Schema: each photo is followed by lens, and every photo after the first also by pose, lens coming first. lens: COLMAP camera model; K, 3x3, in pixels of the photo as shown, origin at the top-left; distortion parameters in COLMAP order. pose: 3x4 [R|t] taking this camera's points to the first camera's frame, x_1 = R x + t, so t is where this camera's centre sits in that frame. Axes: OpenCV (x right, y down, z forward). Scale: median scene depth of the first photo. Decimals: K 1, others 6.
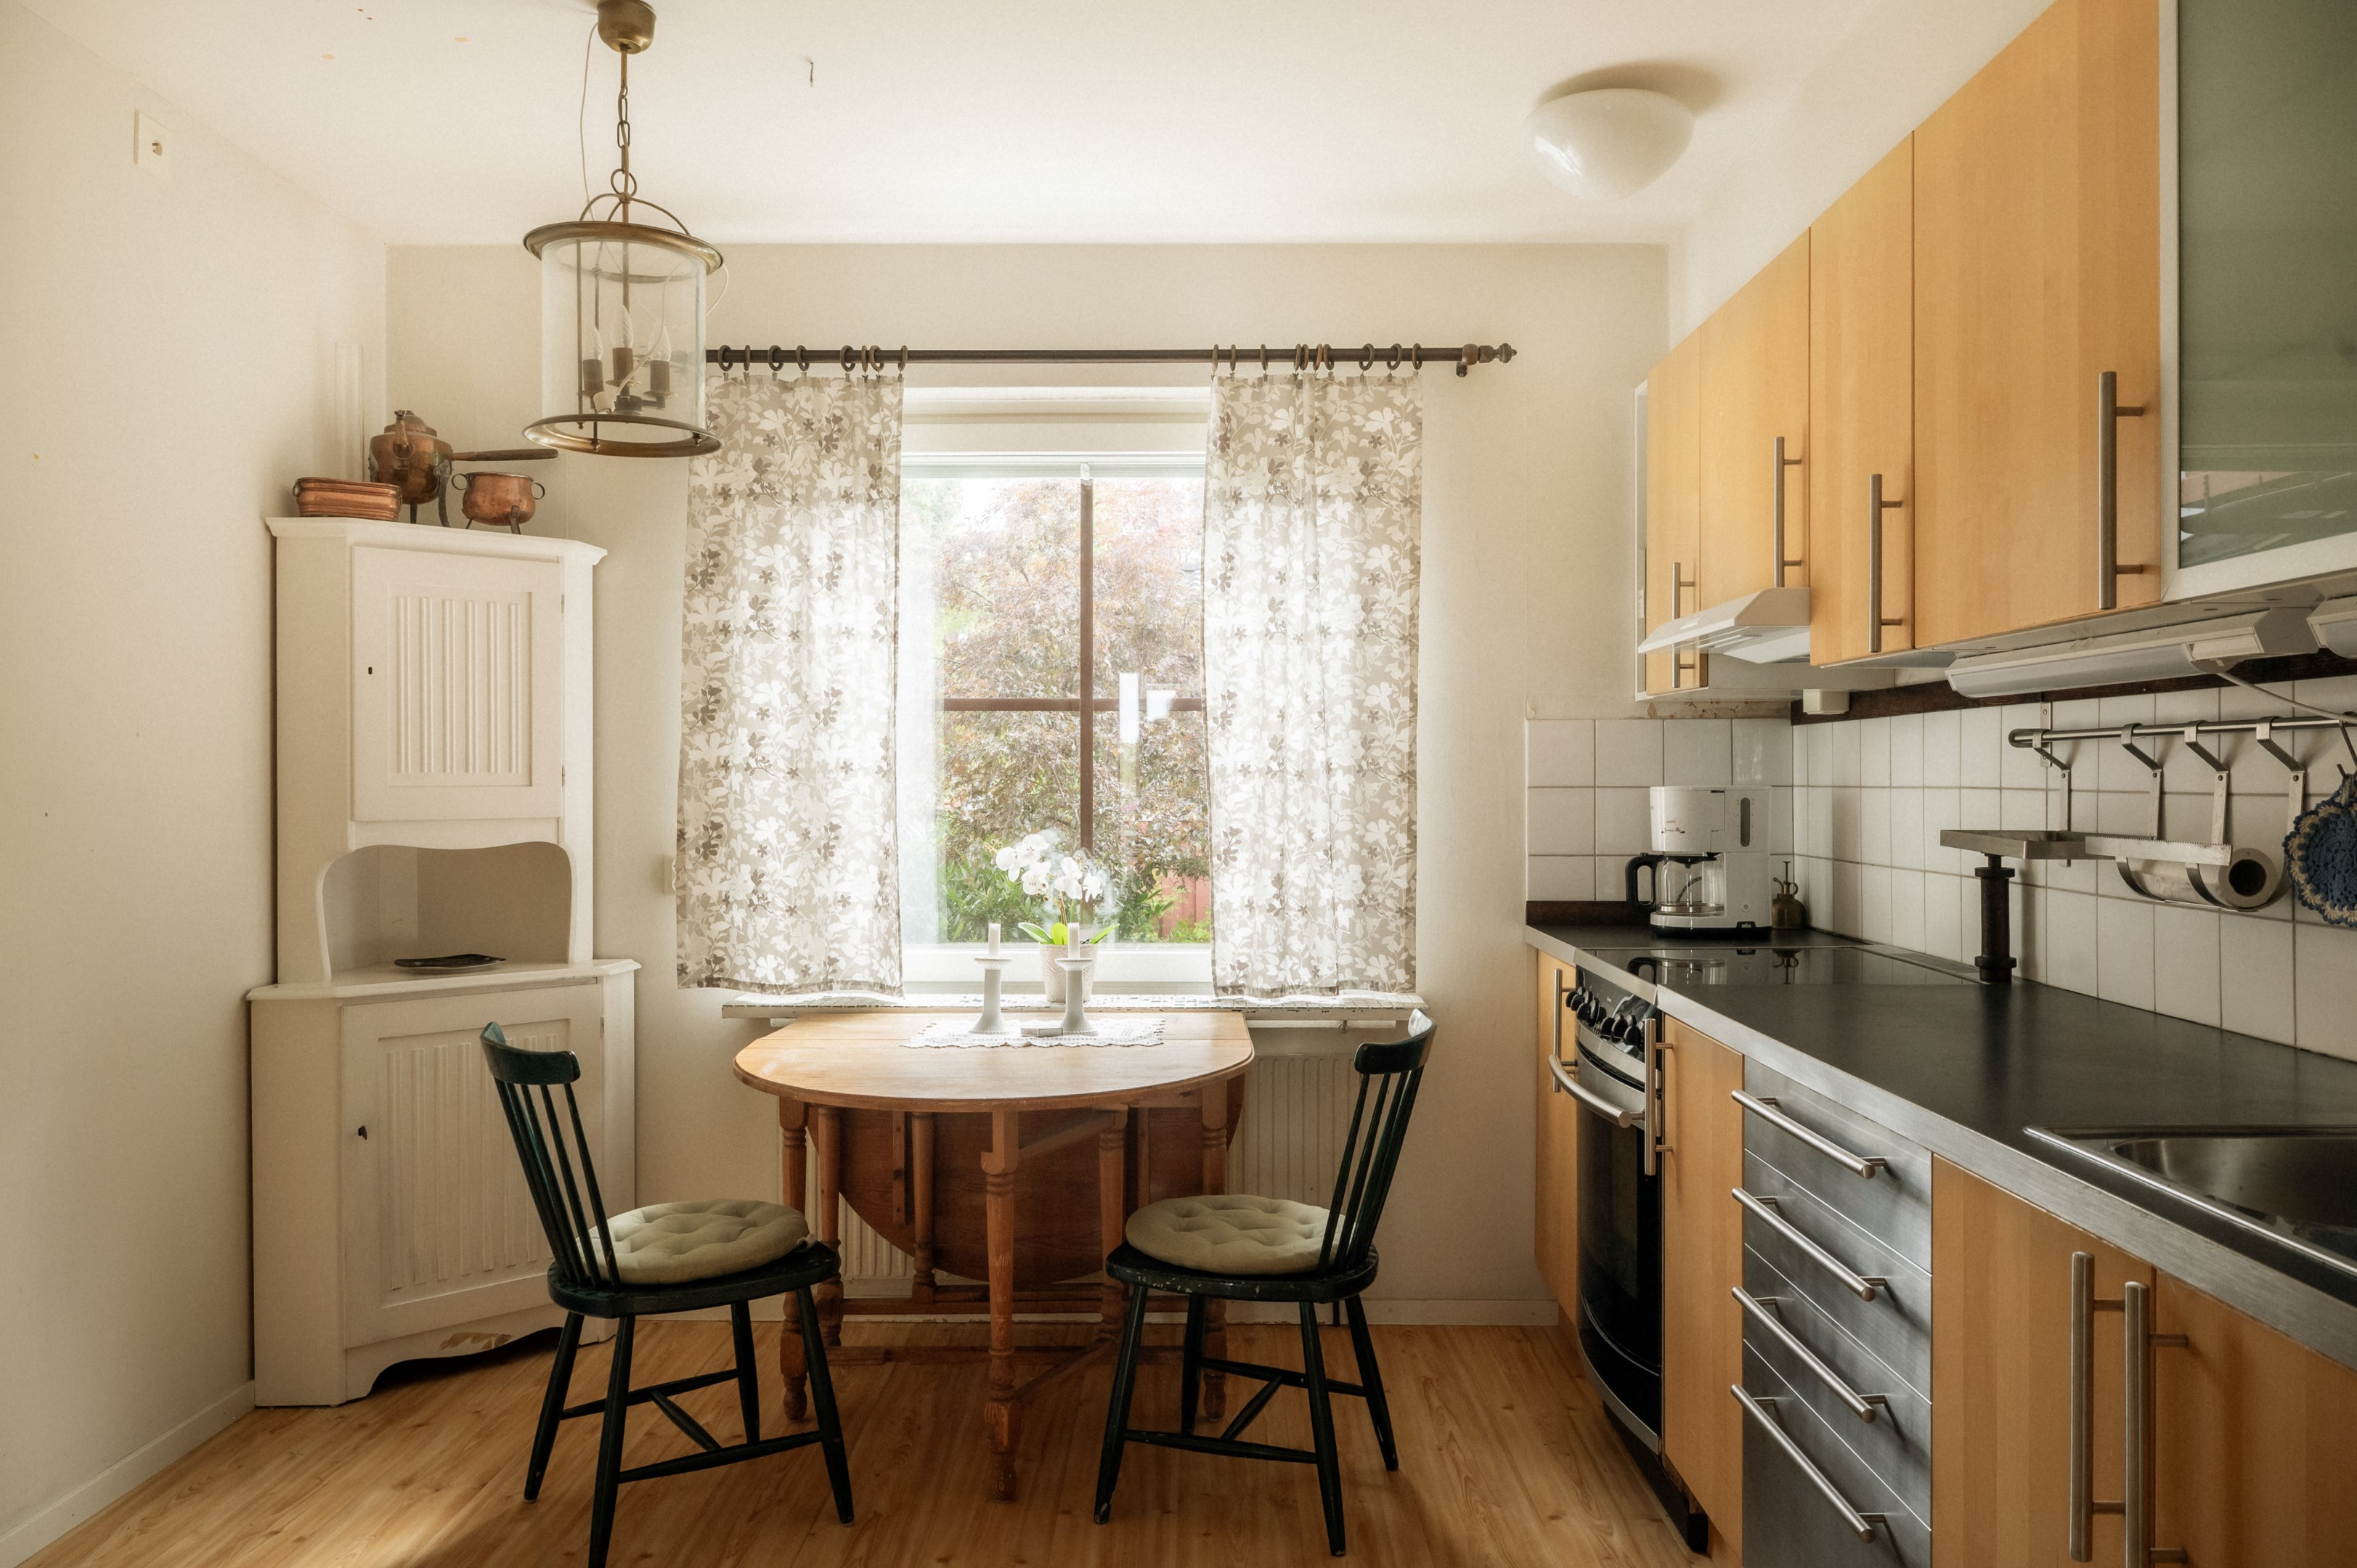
lens RADIAL K [[1734.0, 0, 1178.5], [0, 1734.0, 784.0], [0, 0, 1]] dist [0.005934, 0.000755]
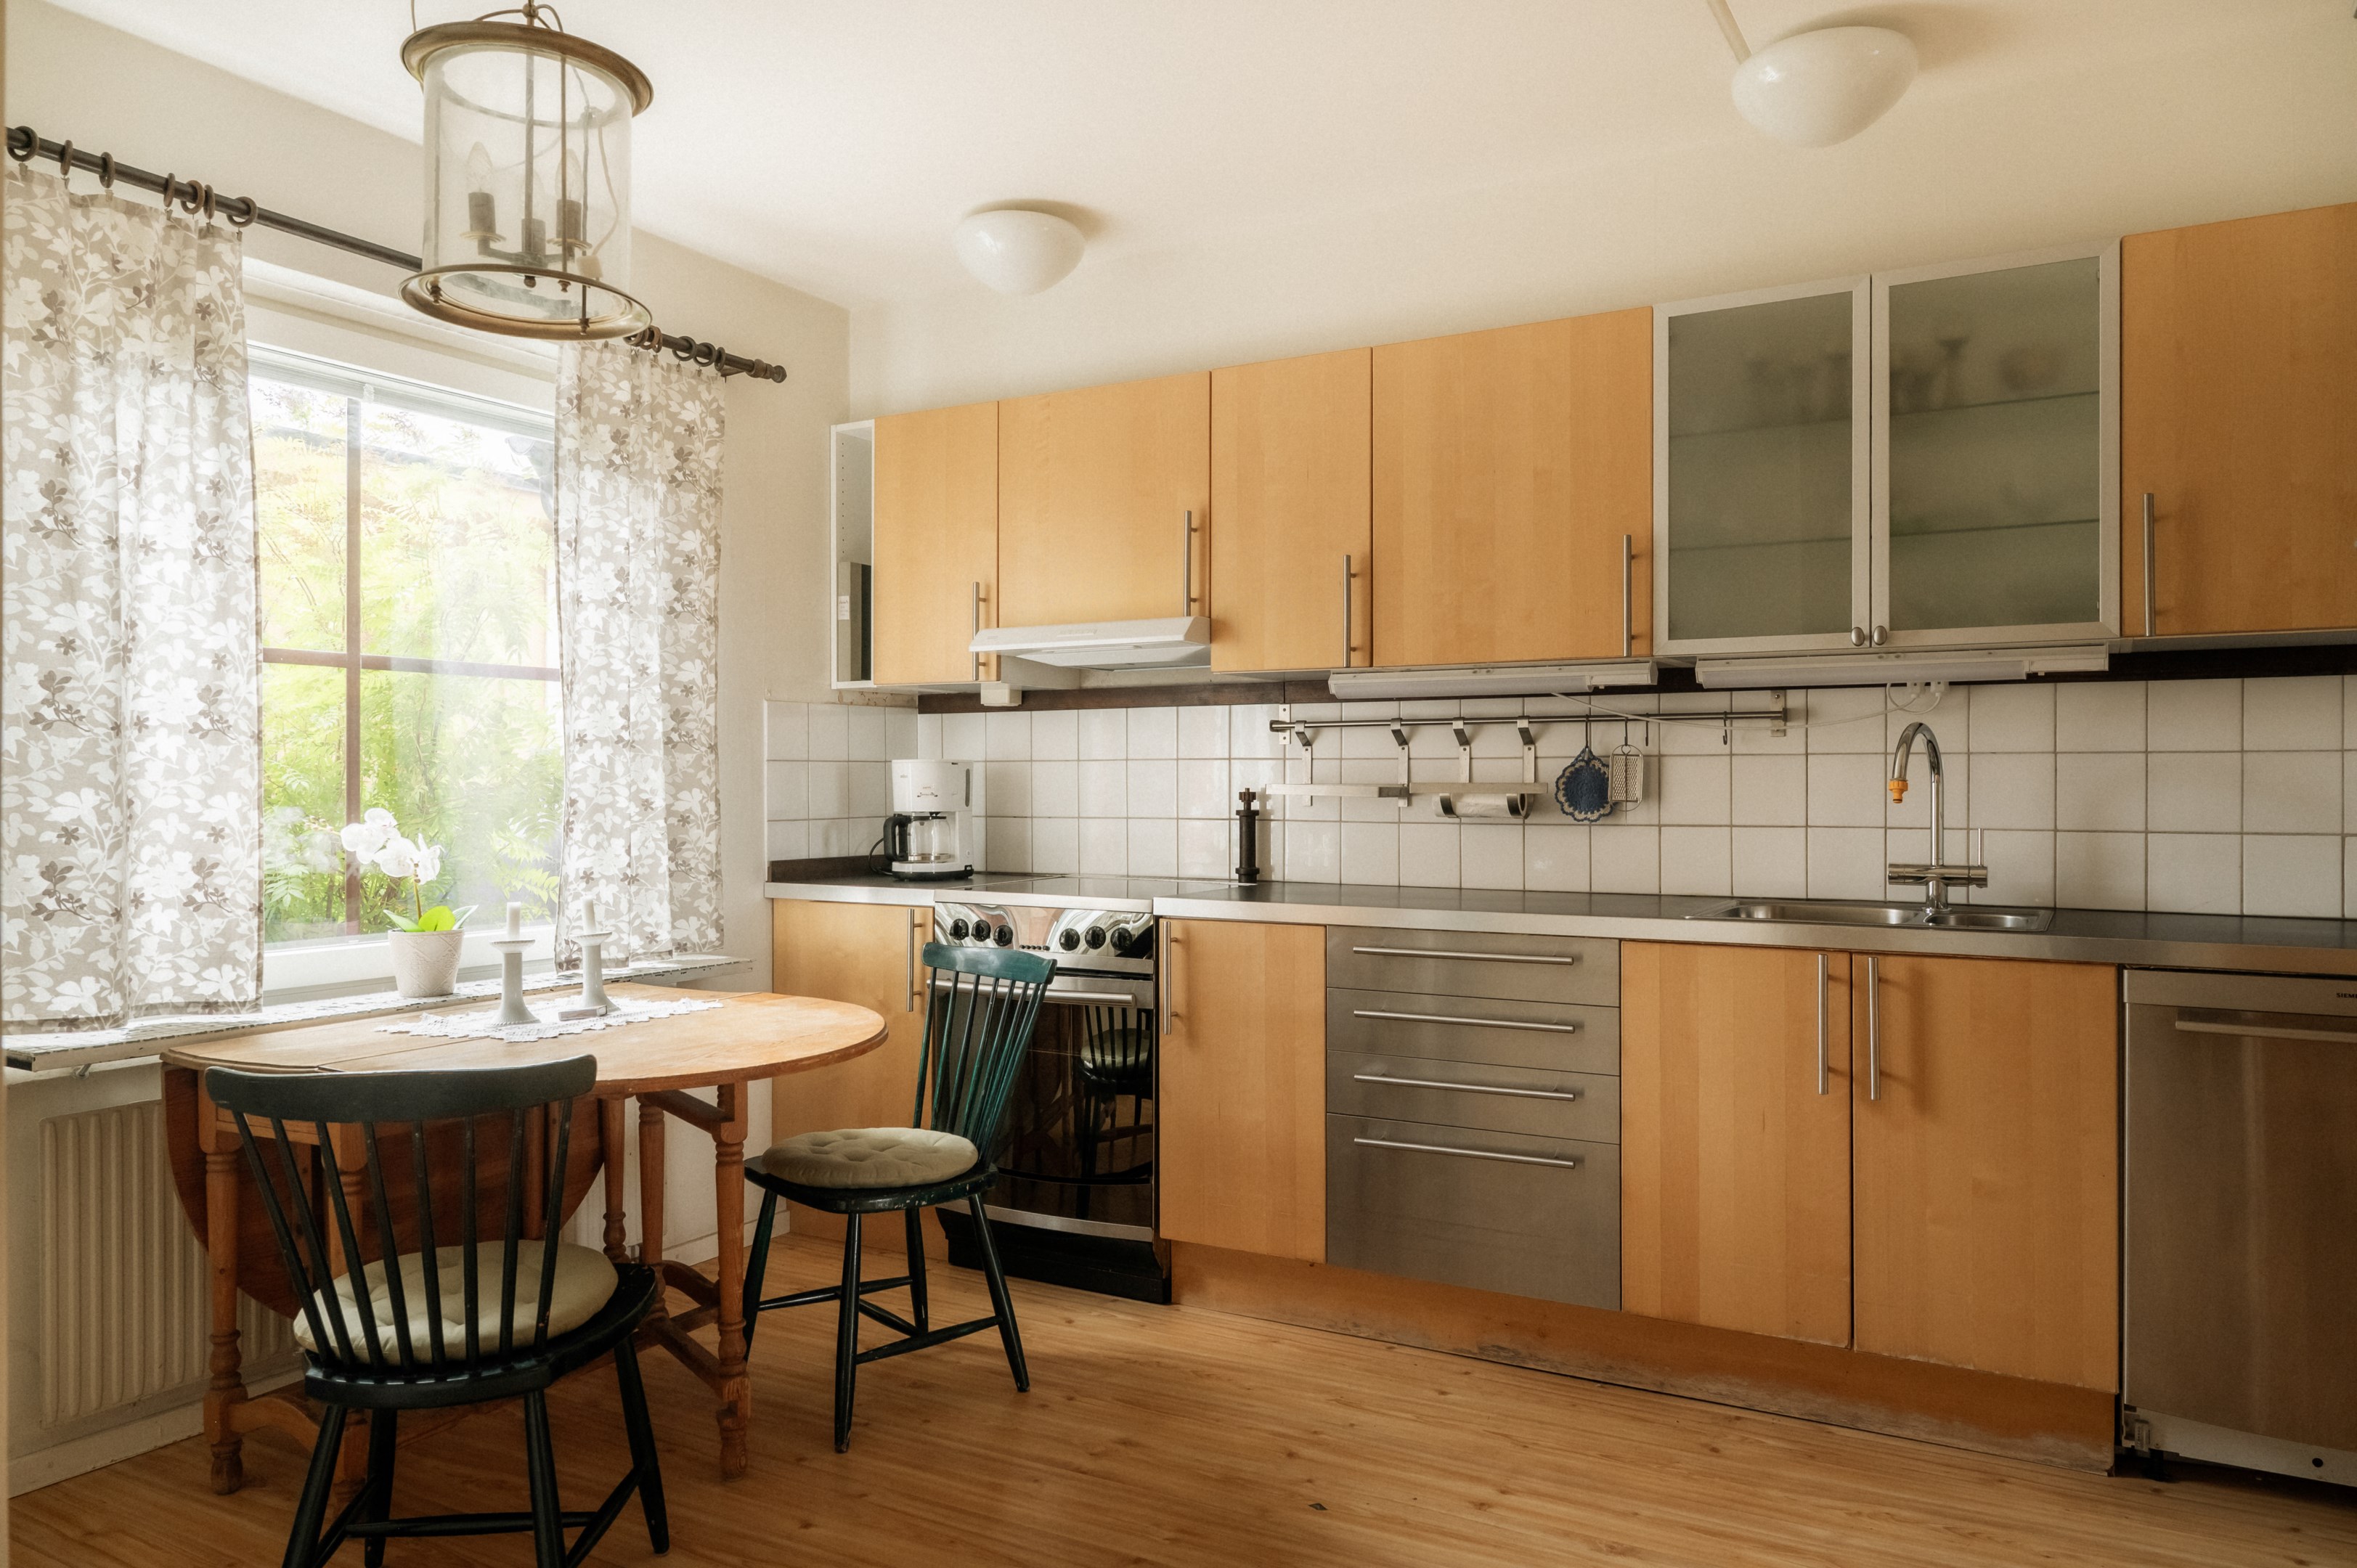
lens RADIAL K [[1595.8, 0, 1178.5], [0, 1595.8, 784.0], [0, 0, 1]] dist [0.002355, -0.003785]
pose [[0.487618, -0.001747, 0.873055, -0.590699], [0.002507, 0.999997, 0.000601, 0.017817], [-0.873053, 0.001895, 0.487621, 0.267984]]
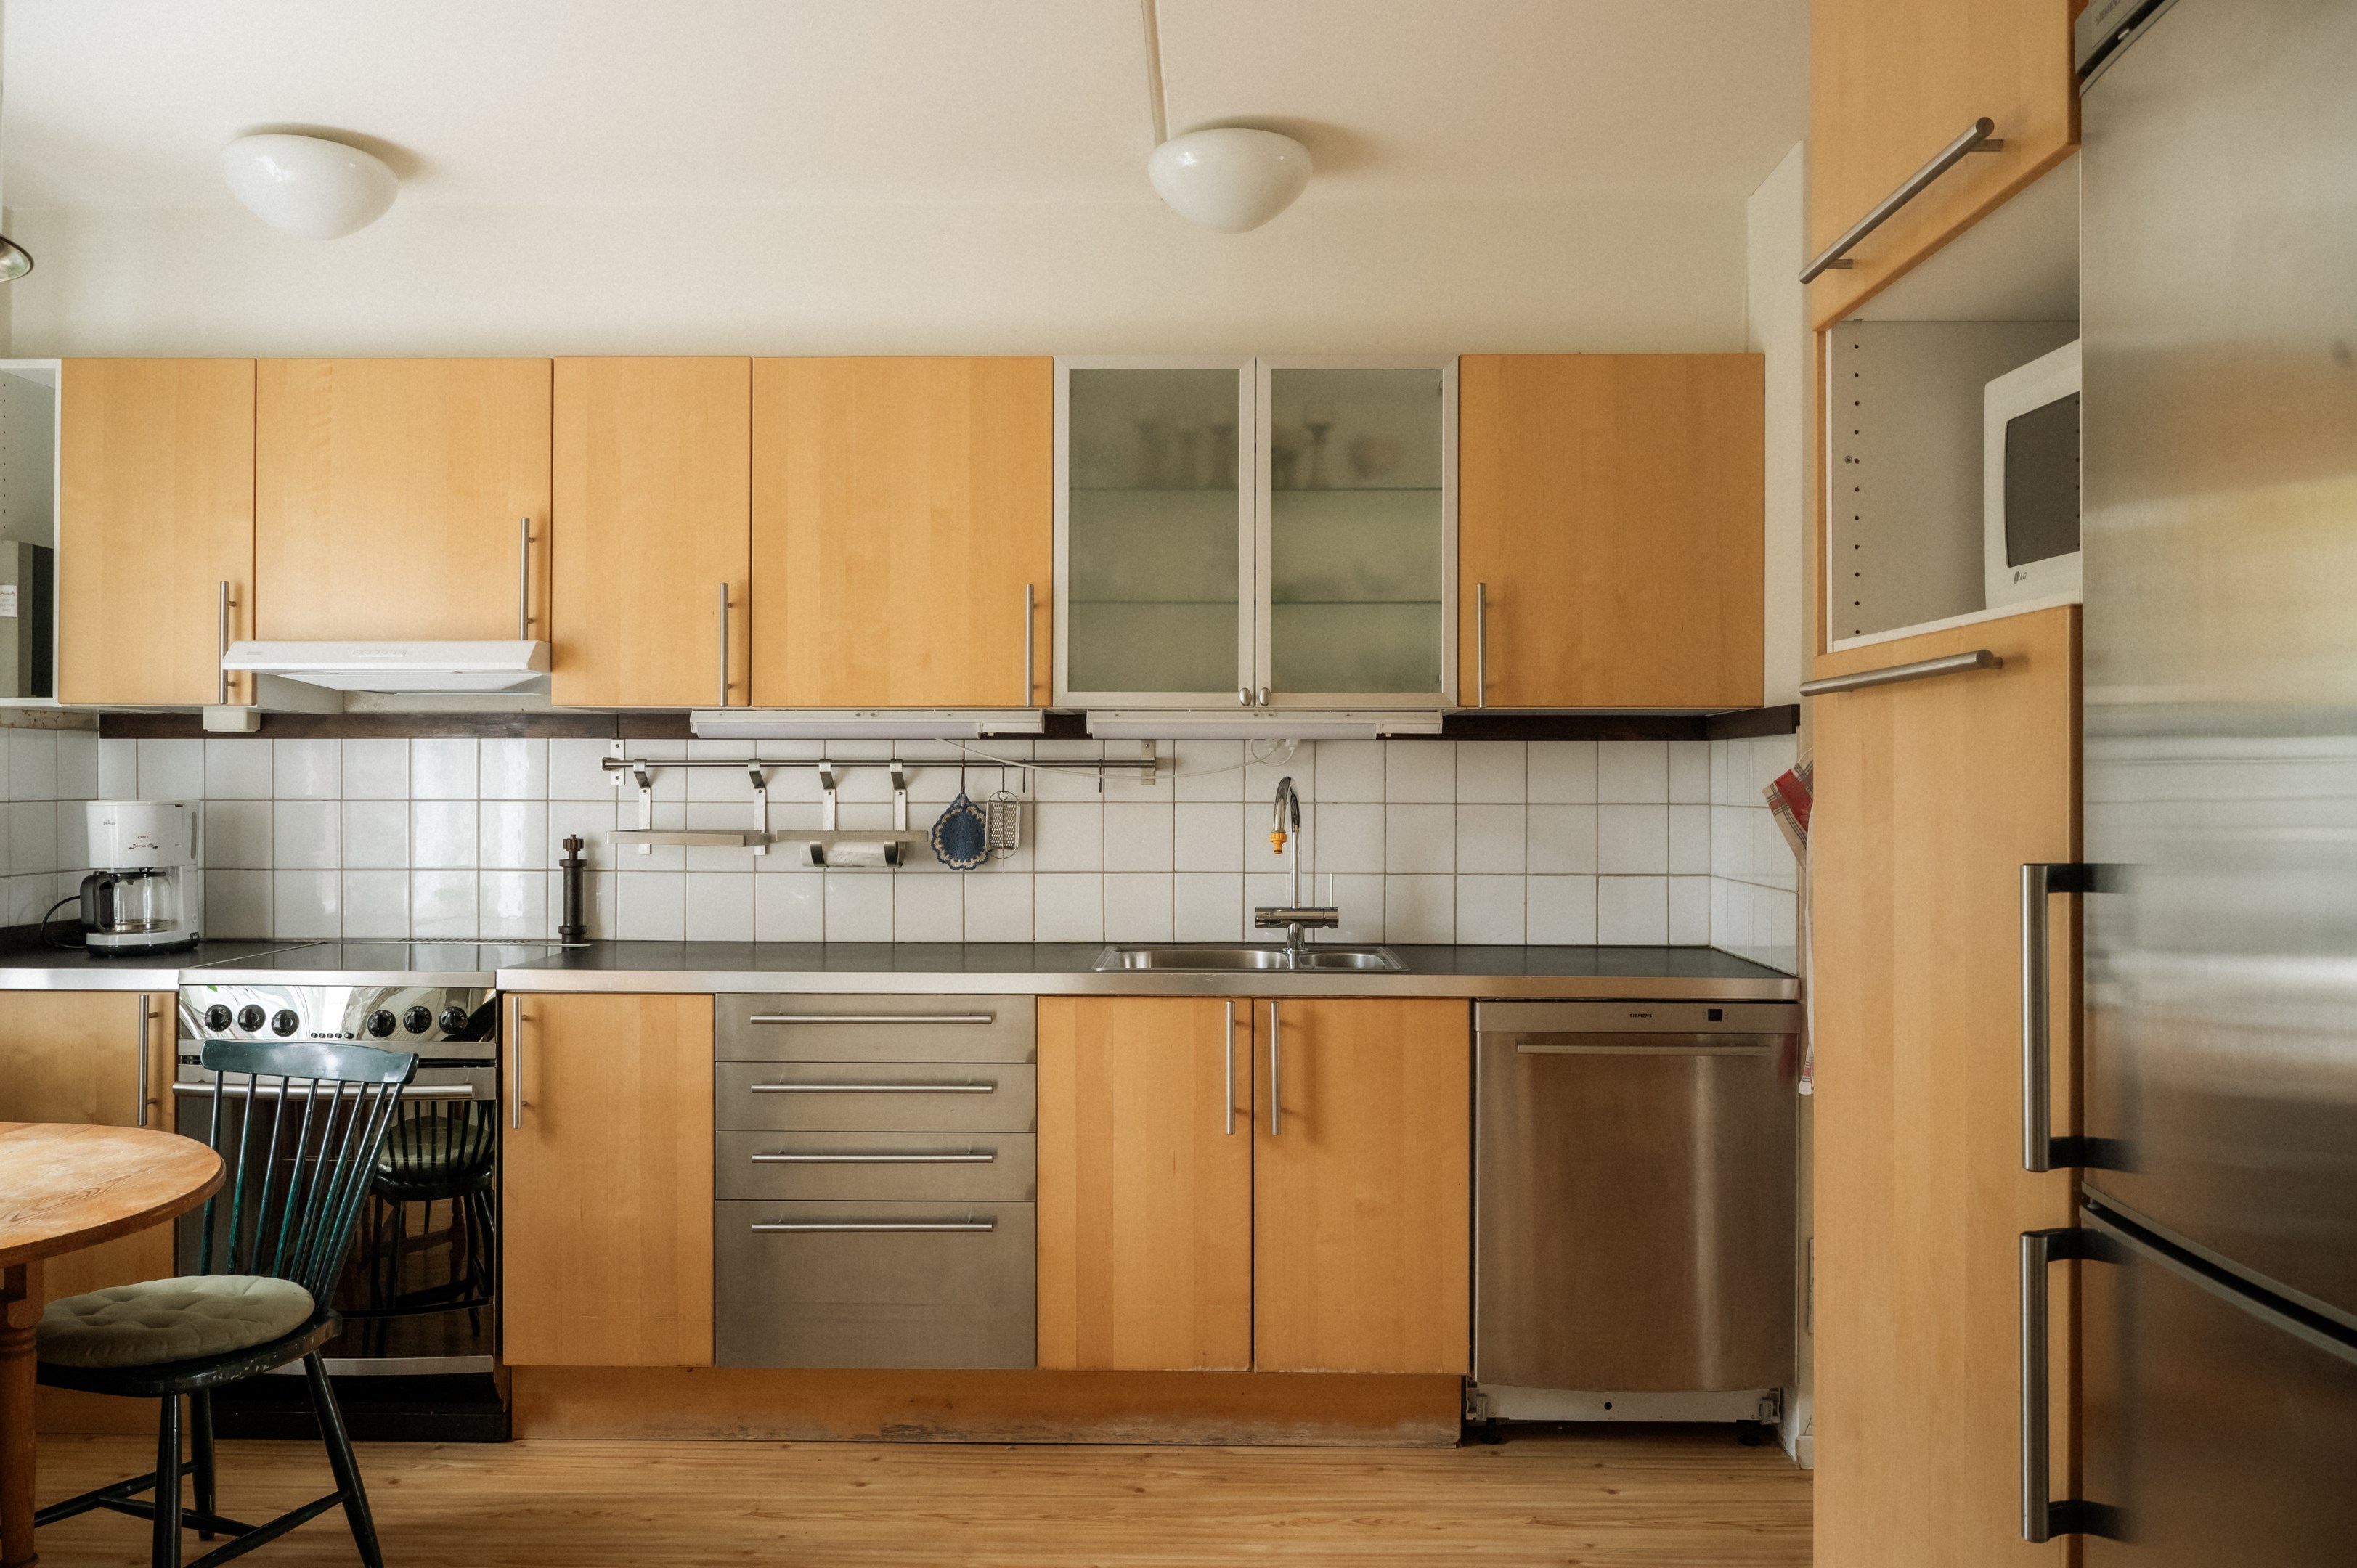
lens RADIAL K [[1770.0, 0, 1178.5], [0, 1770.0, 784.0], [0, 0, 1]] dist [-0.011921, 0.006305]
pose [[0.011669, 0.001019, 0.999931, -0.662611], [0.000097, 0.999999, -0.001020, -0.006800], [-0.999932, 0.000109, 0.011669, 0.381674]]
